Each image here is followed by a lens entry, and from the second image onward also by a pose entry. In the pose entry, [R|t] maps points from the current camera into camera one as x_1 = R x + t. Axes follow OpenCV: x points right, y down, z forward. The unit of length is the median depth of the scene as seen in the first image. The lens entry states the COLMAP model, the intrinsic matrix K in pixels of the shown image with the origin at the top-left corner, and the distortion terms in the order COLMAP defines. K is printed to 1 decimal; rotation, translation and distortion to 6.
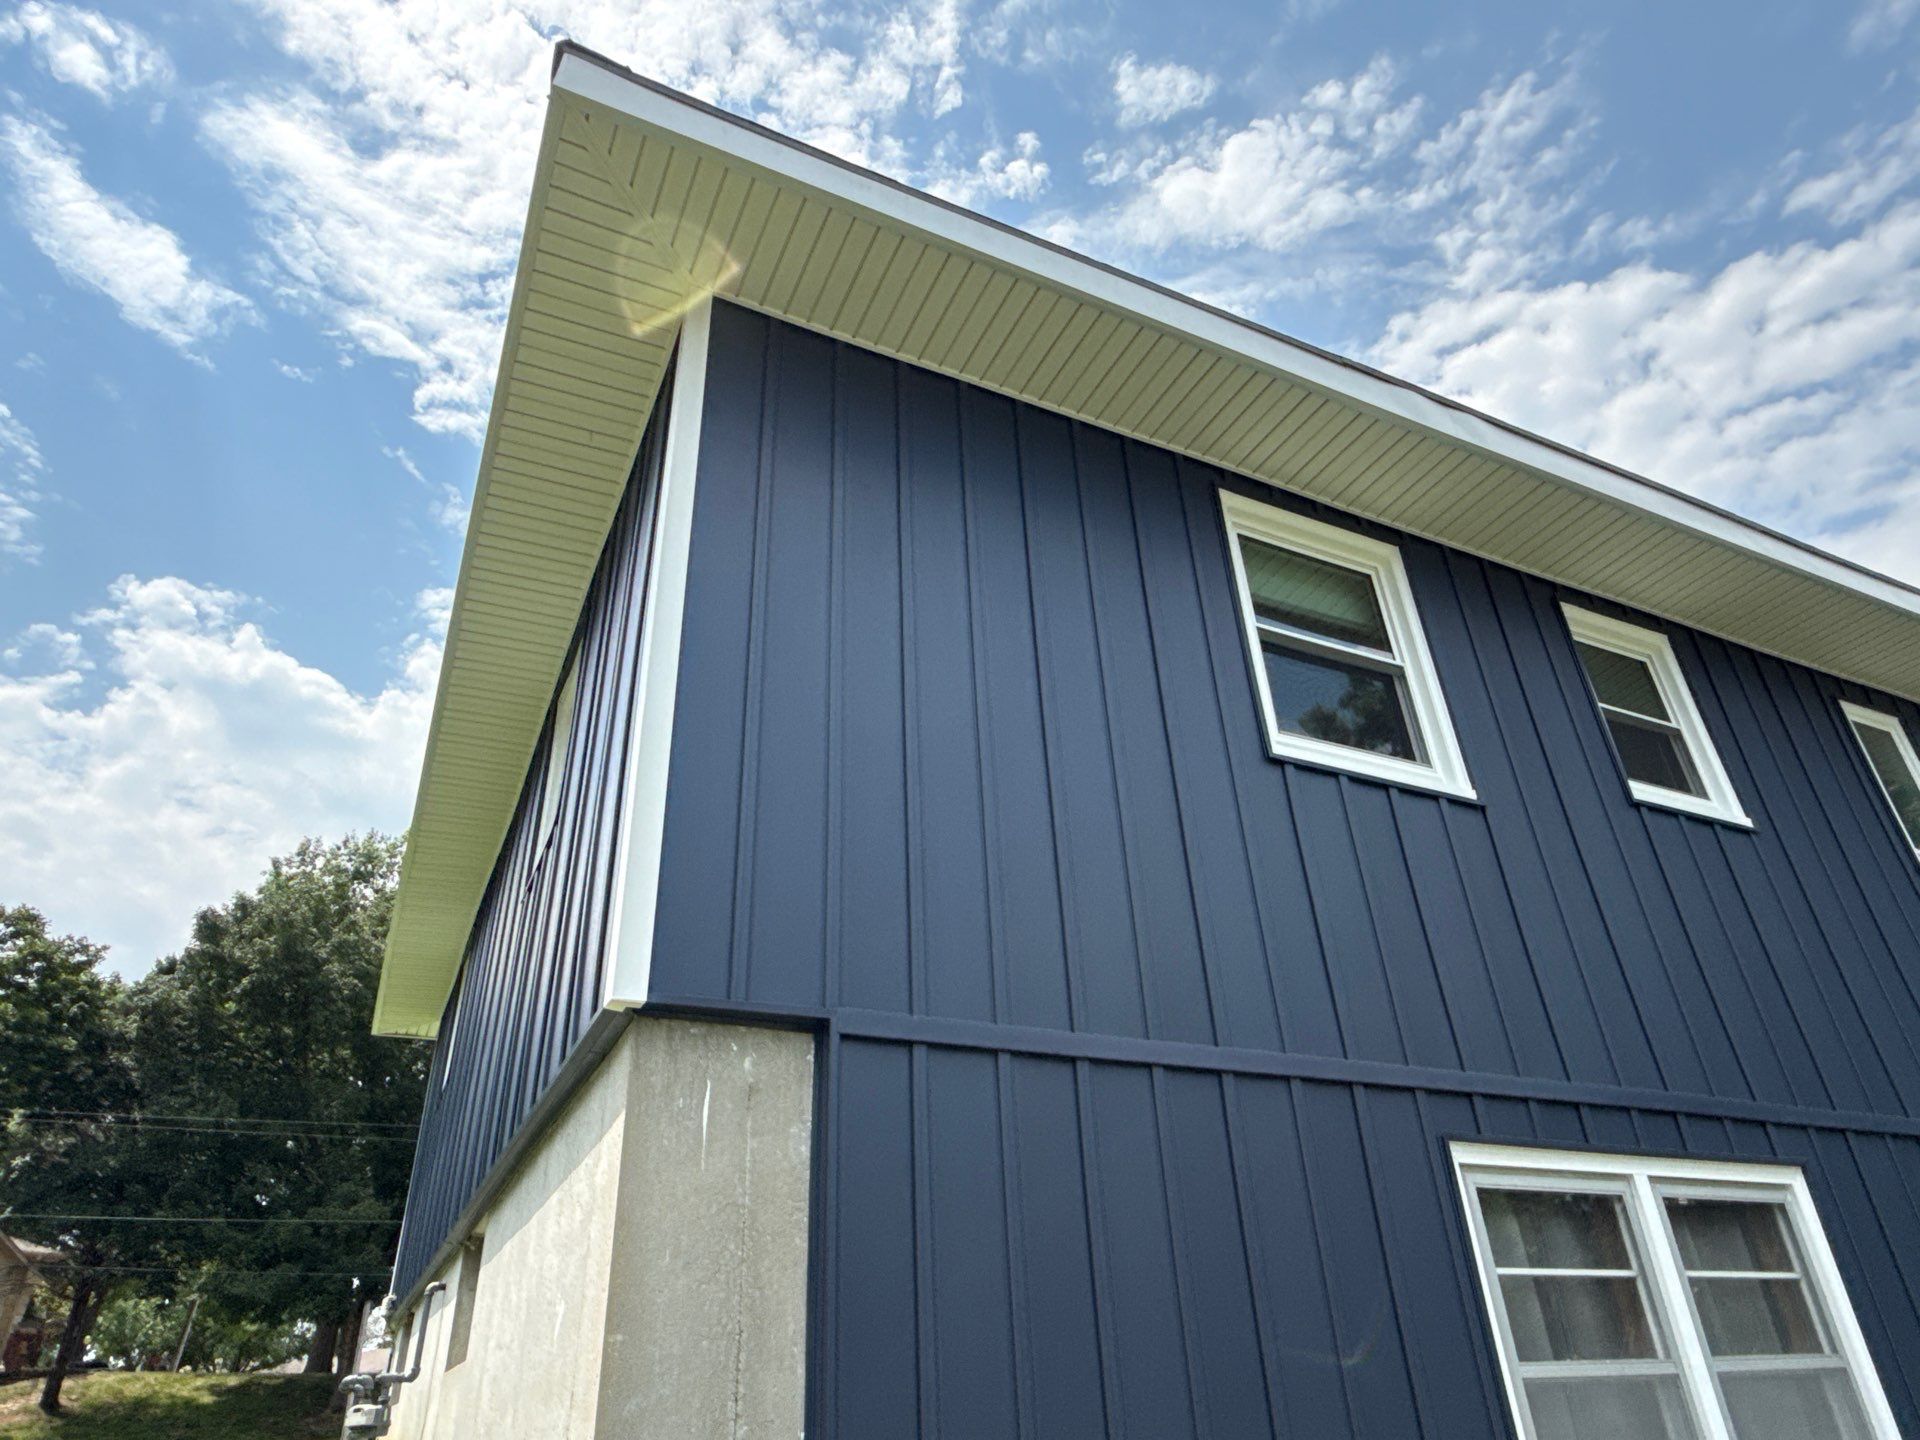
lens RADIAL K [[1217.8, 0, 967.3], [0, 1217.8, 684.4], [0, 0, 1]] dist [-0.011441, 0.007885]
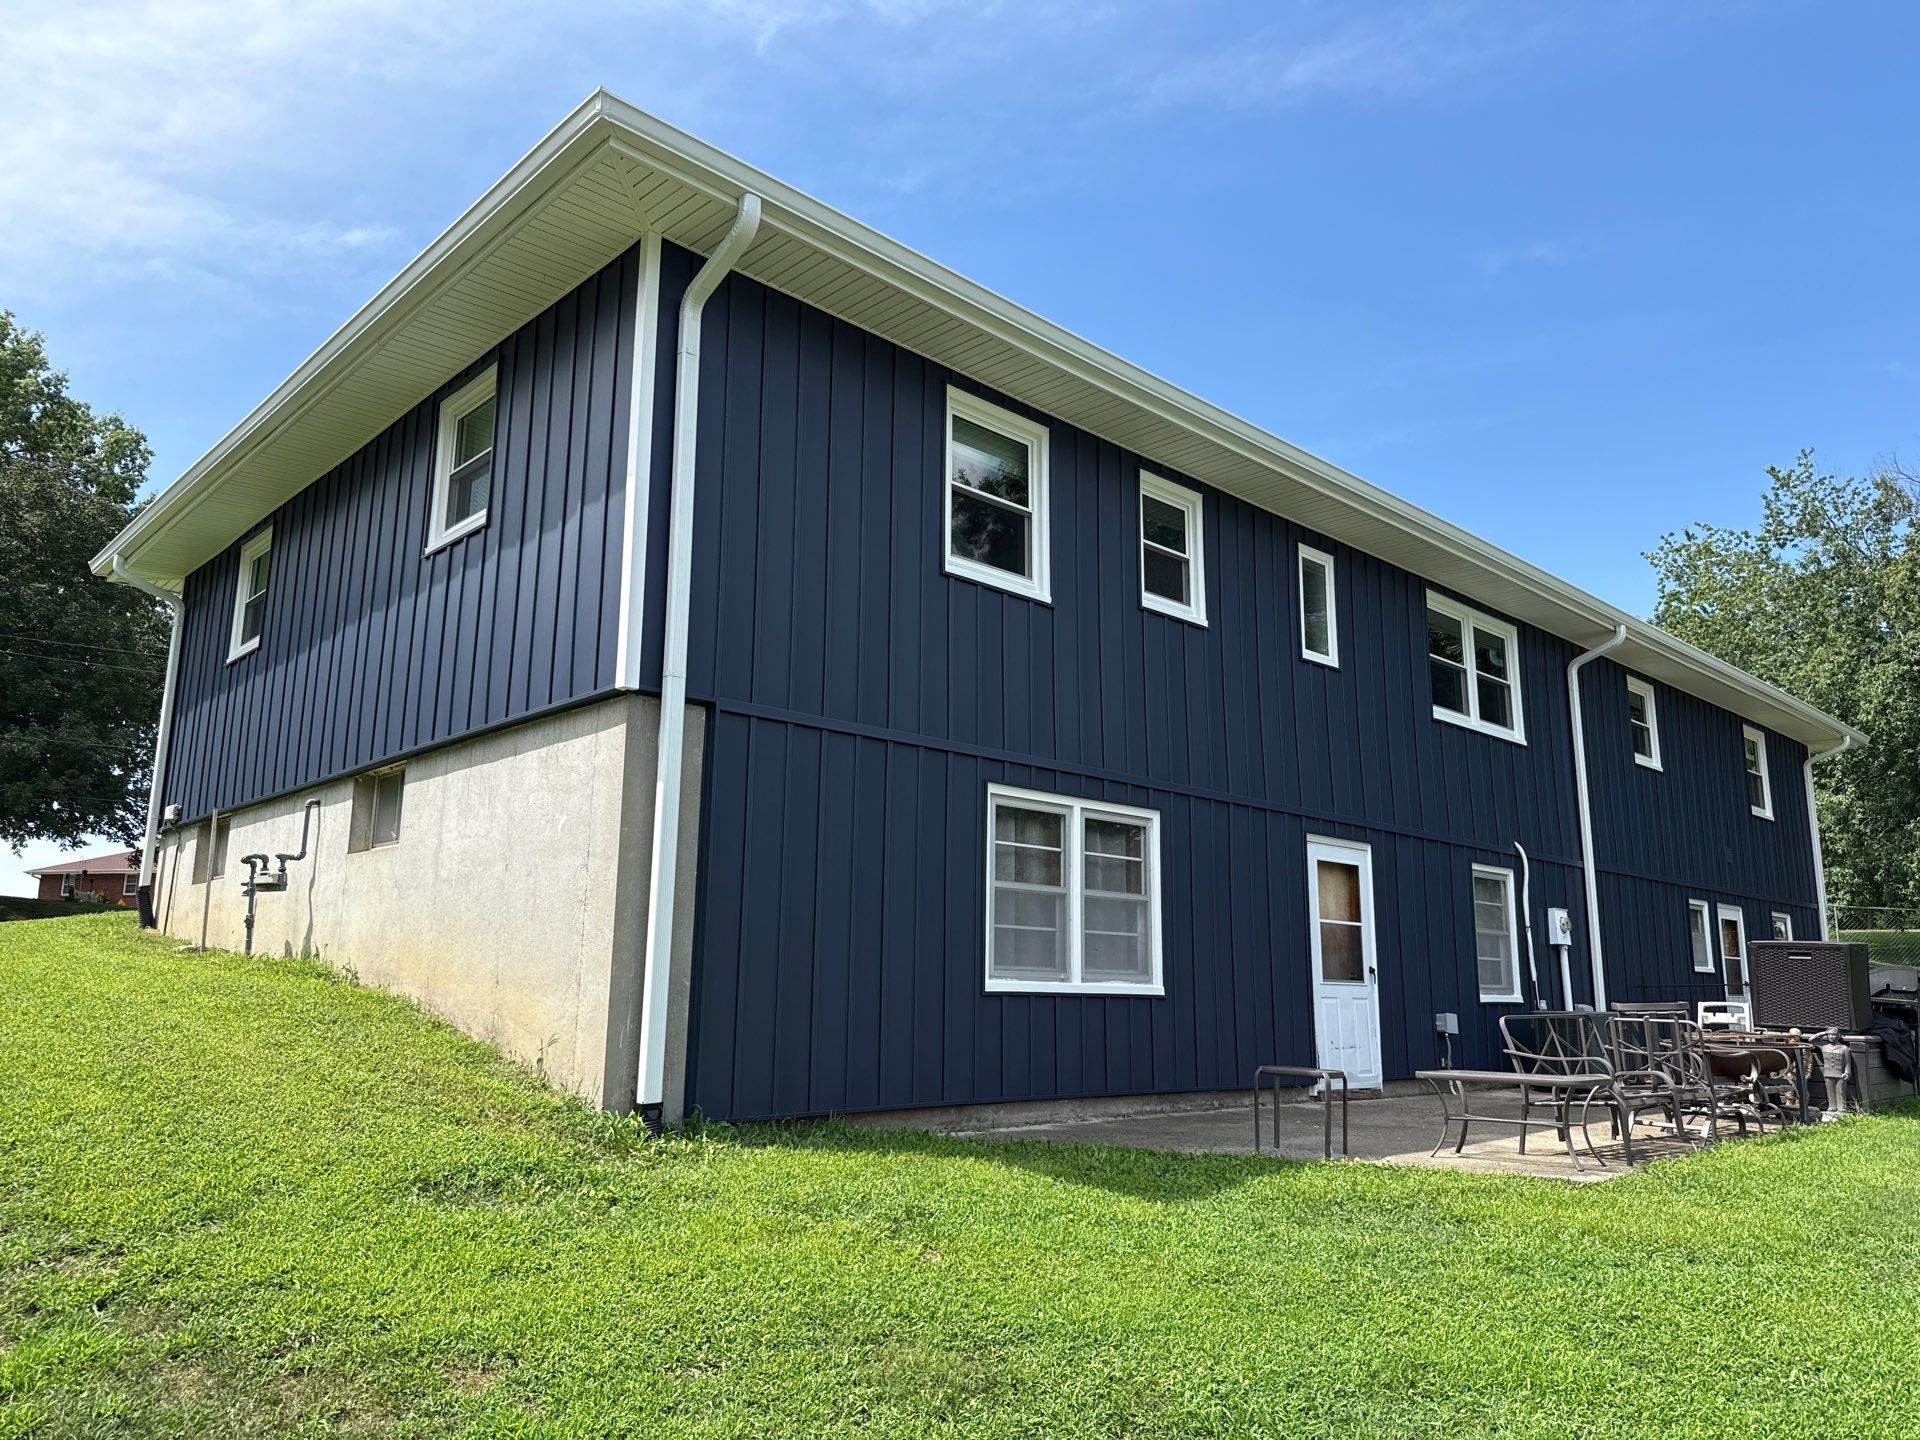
lens RADIAL K [[1361.8, 0, 948.7], [0, 1361.8, 706.2], [0, 0, 1]] dist [0.054370, -0.072174]
pose [[0.951944, 0.118259, 0.282520, -0.265043], [-0.208128, 0.926514, 0.313454, -0.361900], [-0.224690, -0.357191, 0.906603, -0.822434]]
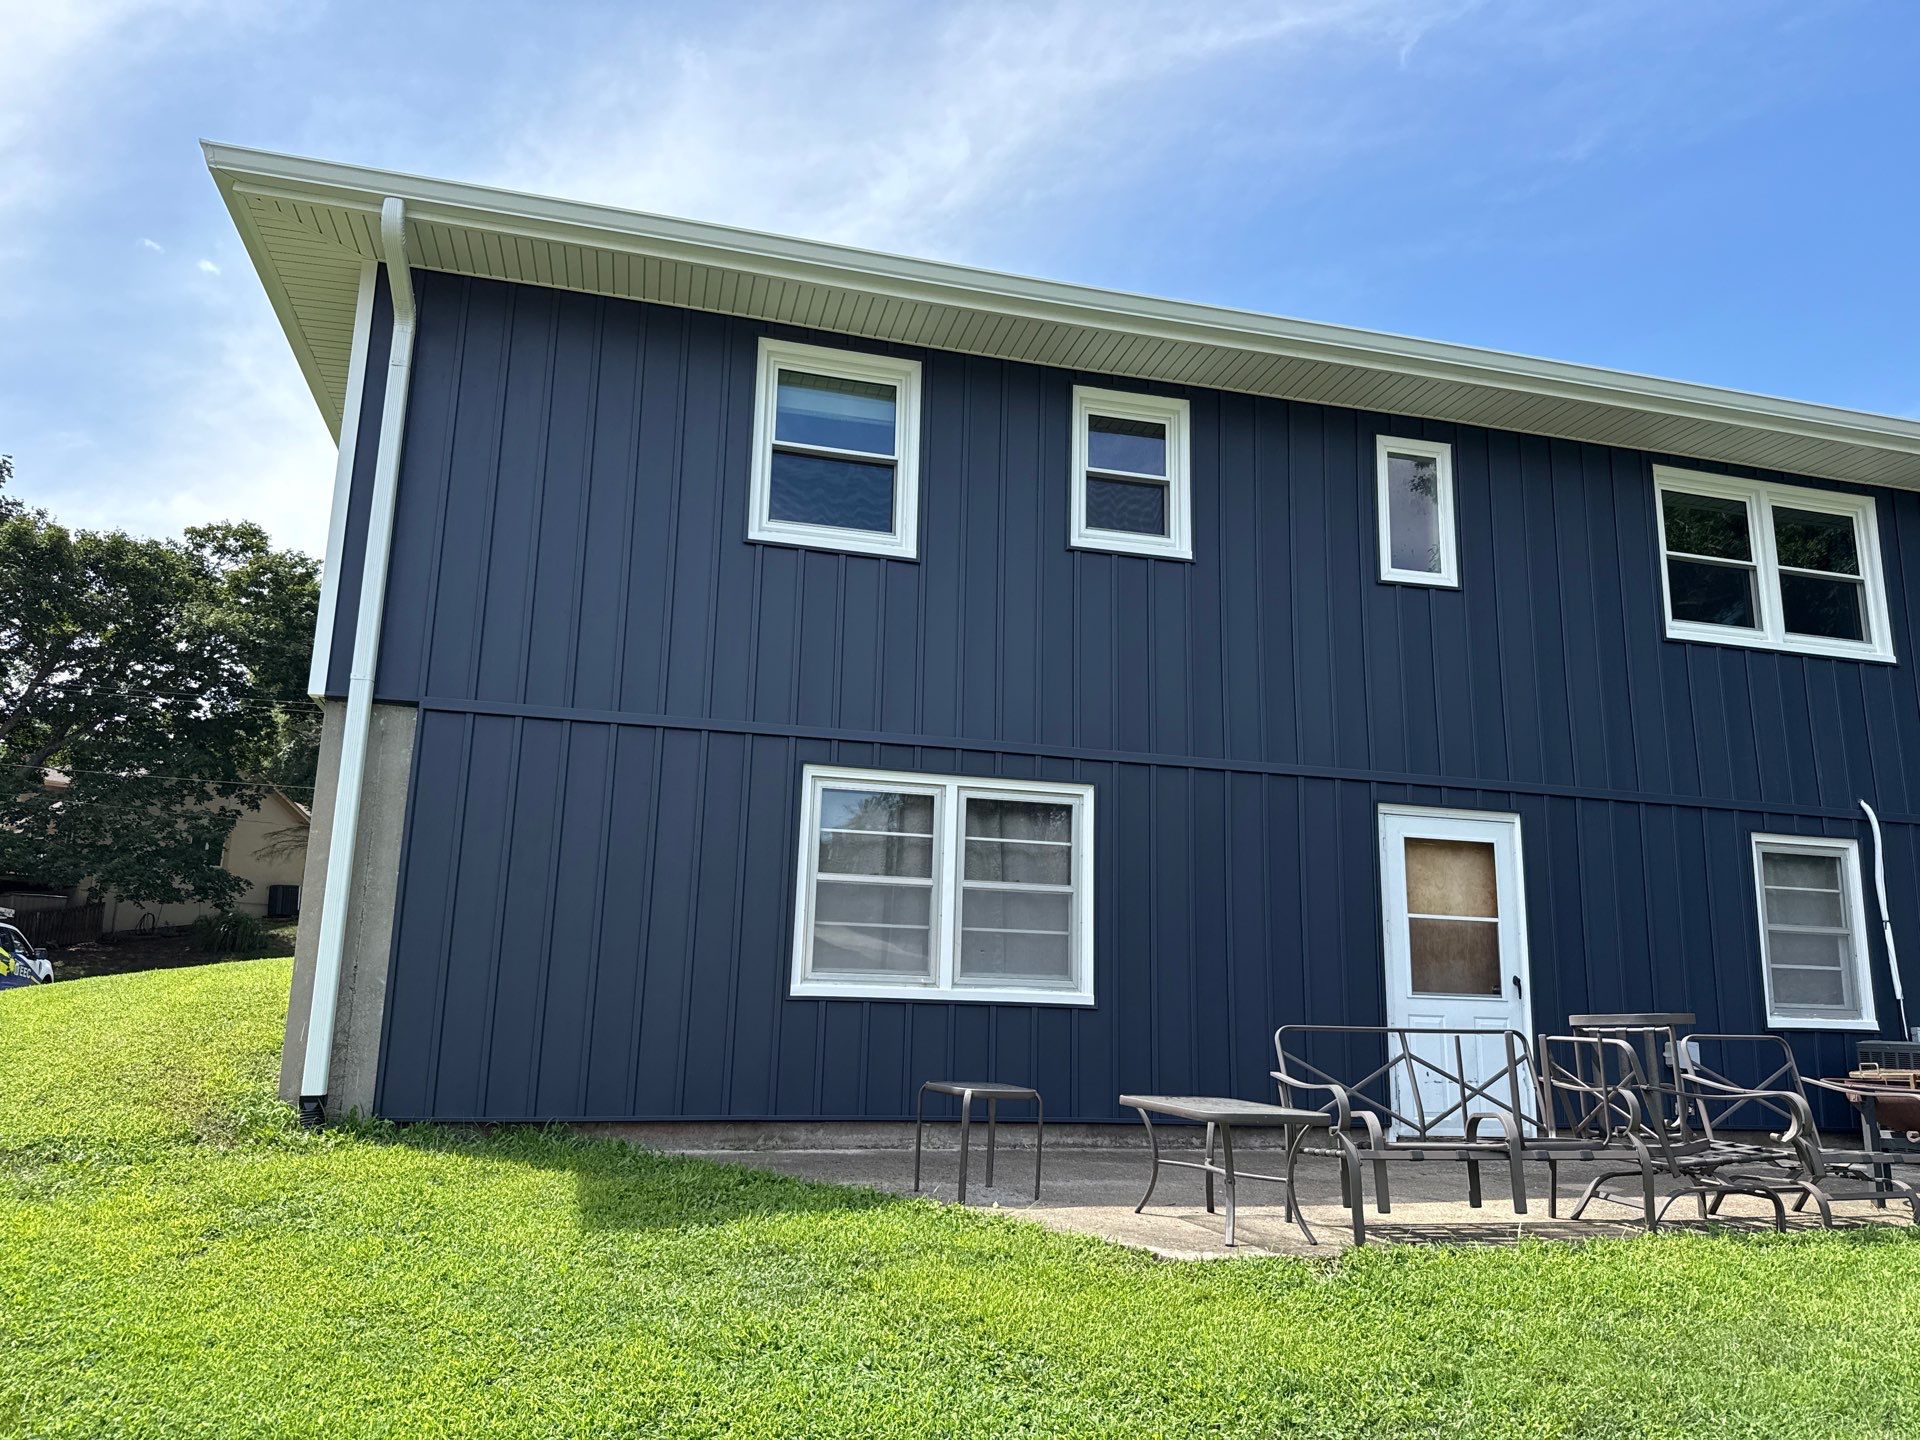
lens RADIAL K [[1361.8, 0, 940.2], [0, 1361.8, 724.3], [0, 0, 1]] dist [0.054370, -0.072174]
pose [[0.975967, 0.025585, -0.216412, 0.857142], [0.051460, 0.937939, 0.342961, -0.306969], [0.211756, -0.345855, 0.914081, -0.665584]]
